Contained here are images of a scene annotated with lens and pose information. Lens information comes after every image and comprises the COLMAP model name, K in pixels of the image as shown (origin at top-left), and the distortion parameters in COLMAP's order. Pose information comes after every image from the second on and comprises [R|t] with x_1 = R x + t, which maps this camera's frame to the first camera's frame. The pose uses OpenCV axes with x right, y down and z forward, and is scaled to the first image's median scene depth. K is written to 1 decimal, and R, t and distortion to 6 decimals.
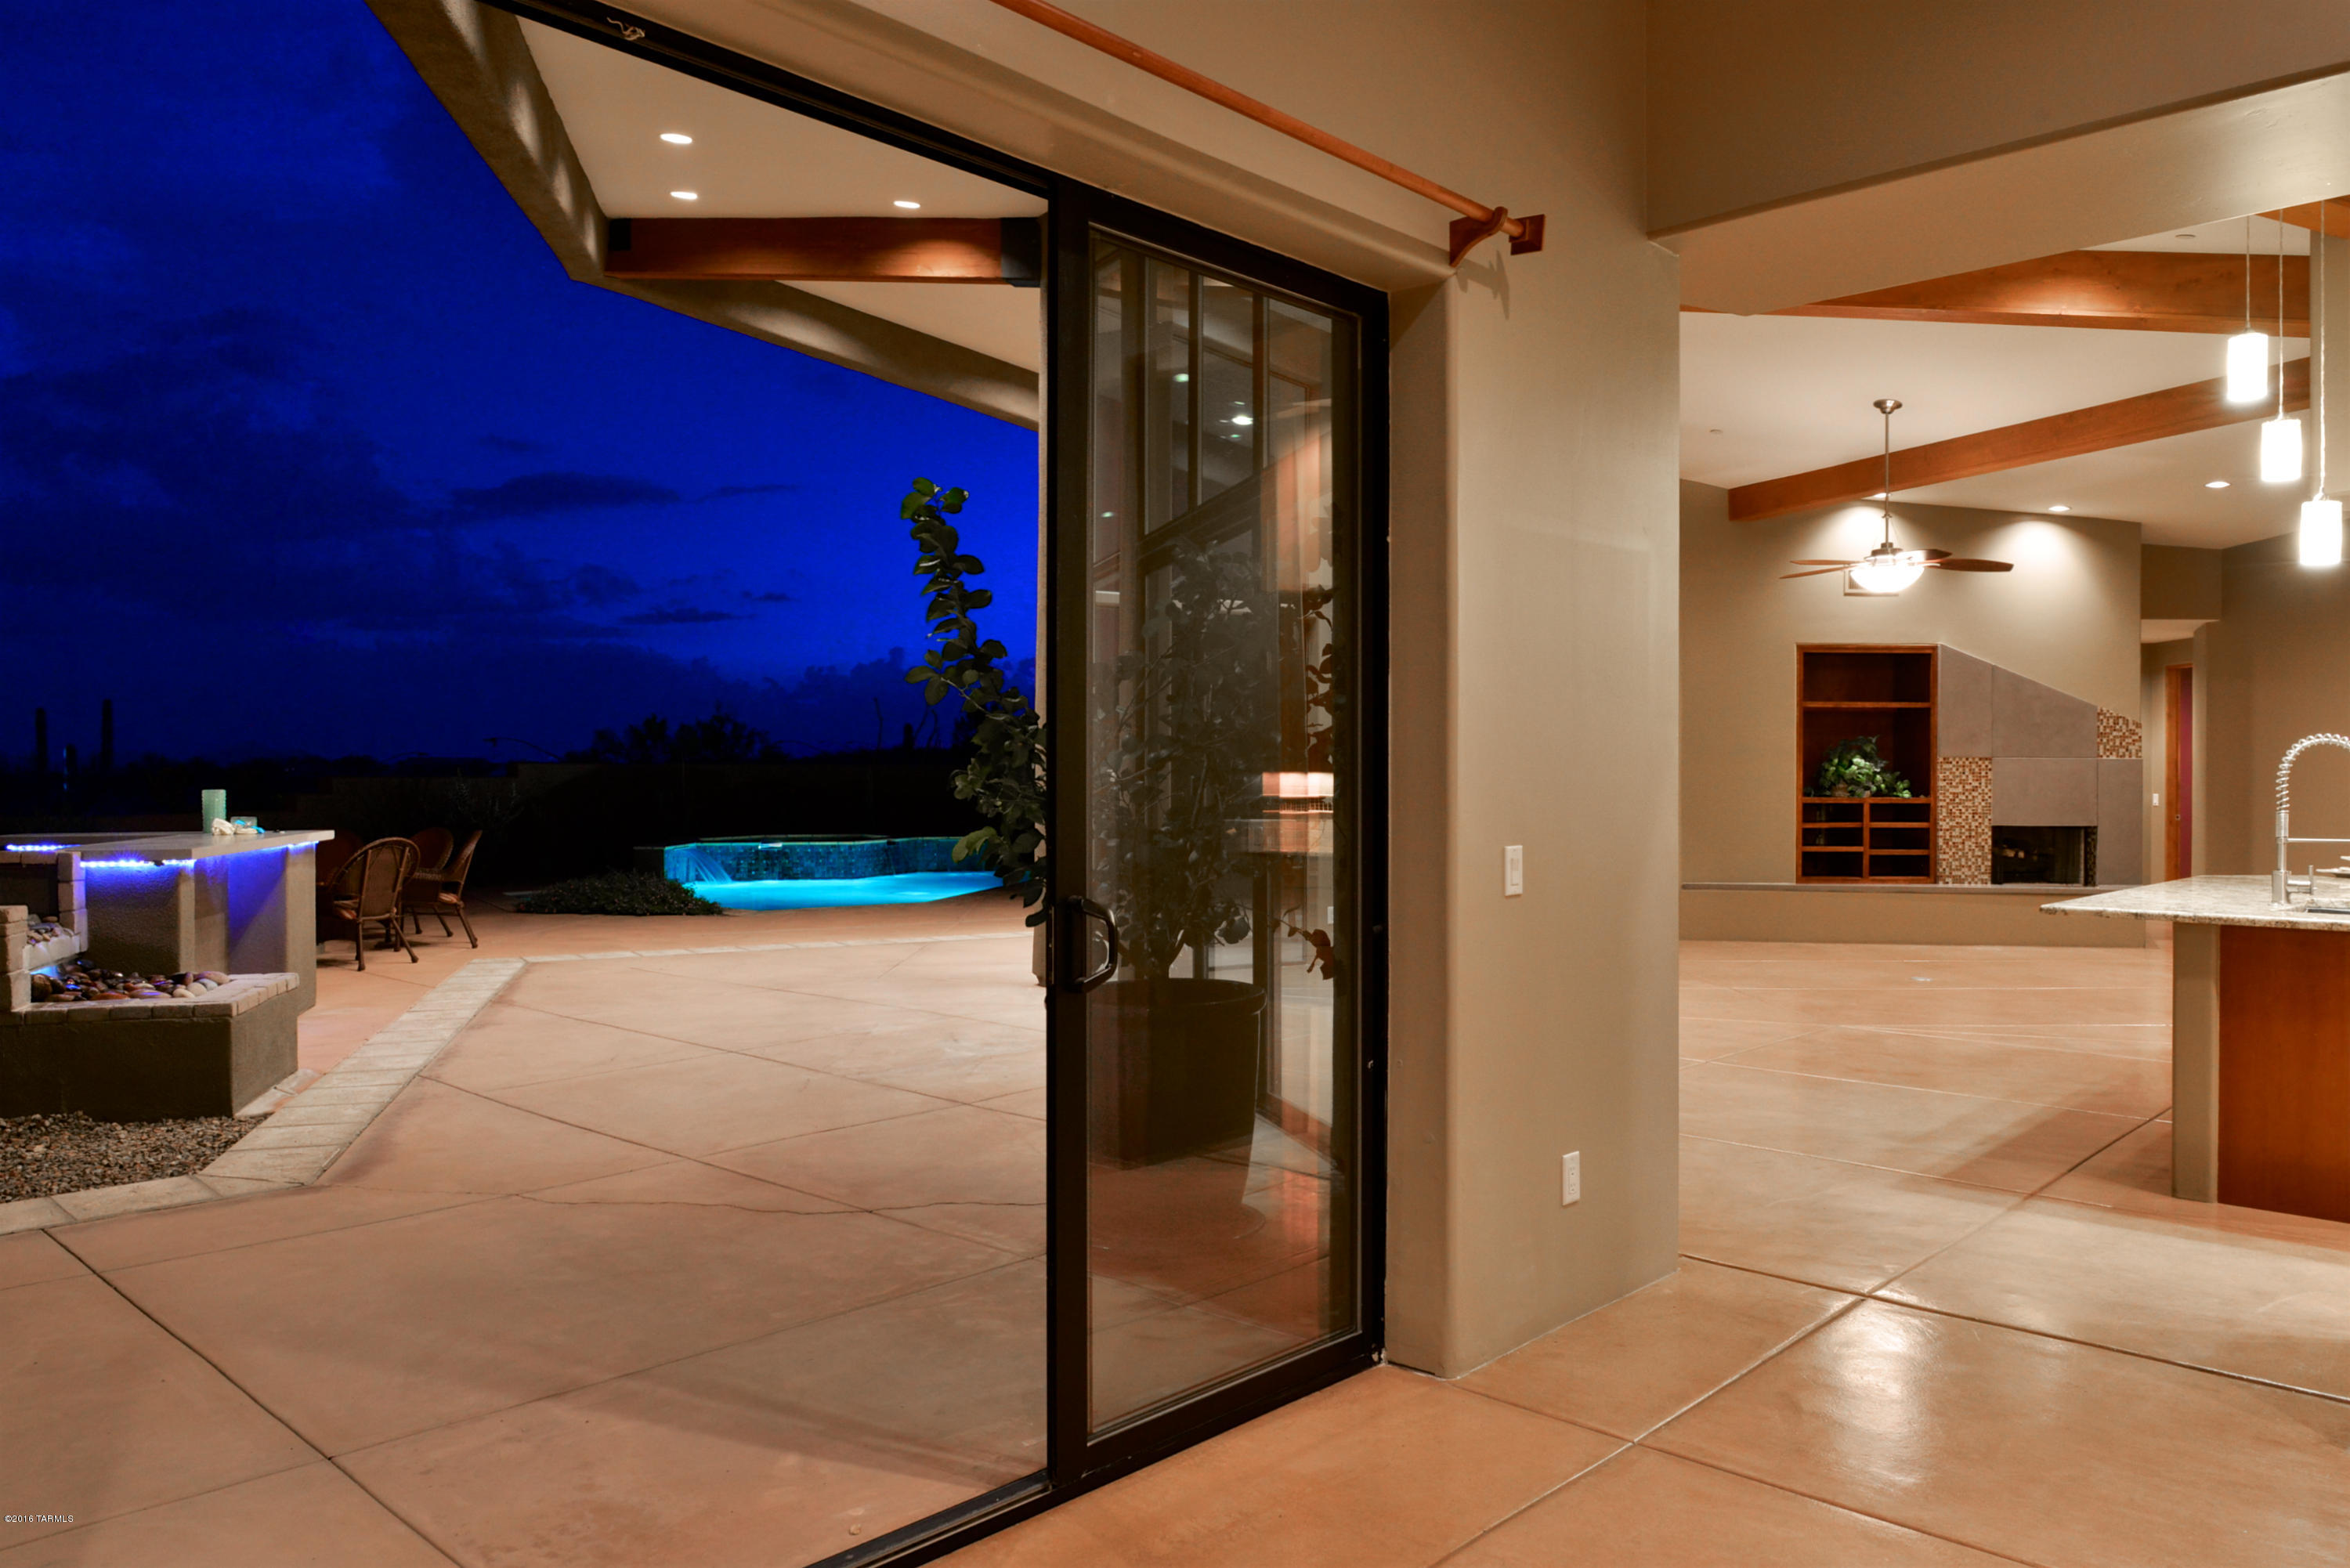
lens RADIAL K [[1605.1, 0, 1175.0], [0, 1605.1, 784.0], [0, 0, 1]] dist [0.000964, -0.000247]
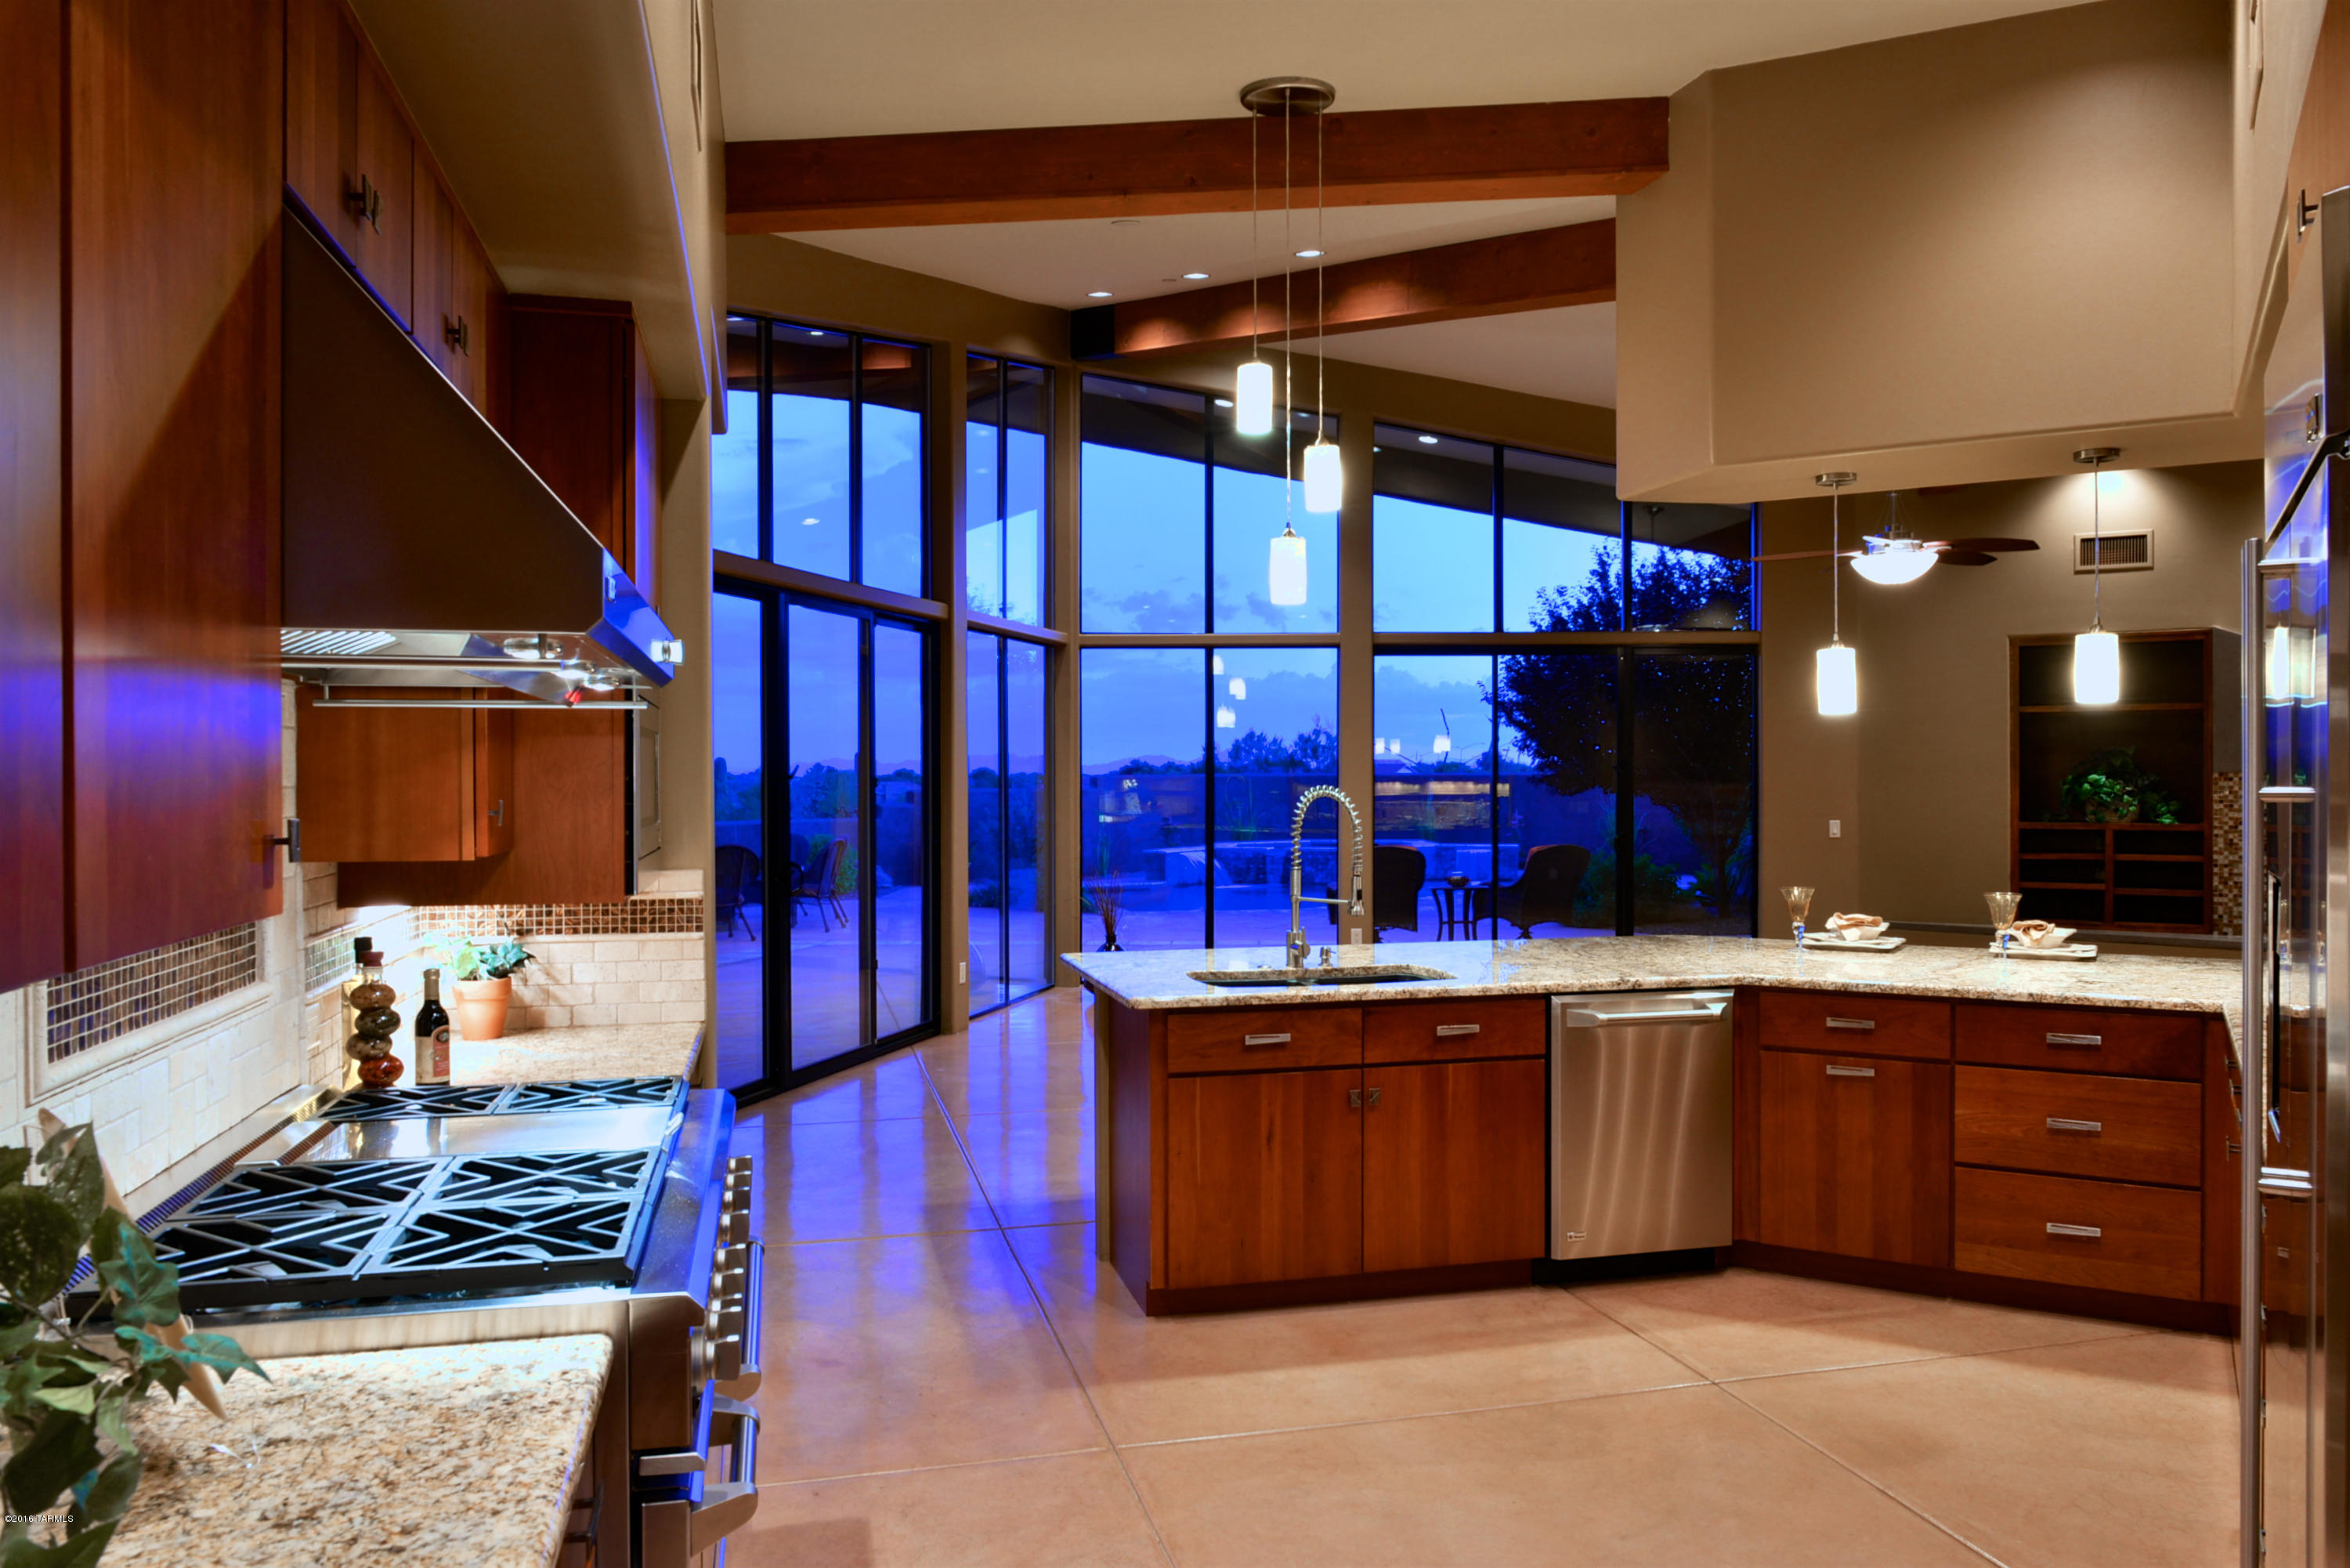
lens RADIAL K [[1605.1, 0, 1175.0], [0, 1605.1, 784.0], [0, 0, 1]] dist [0.000964, -0.000247]
pose [[0.838360, 0.000487, -0.545116, 0.477116], [0.002164, 0.999989, 0.004221, -0.015571], [0.545112, -0.004718, 0.838350, 0.069755]]
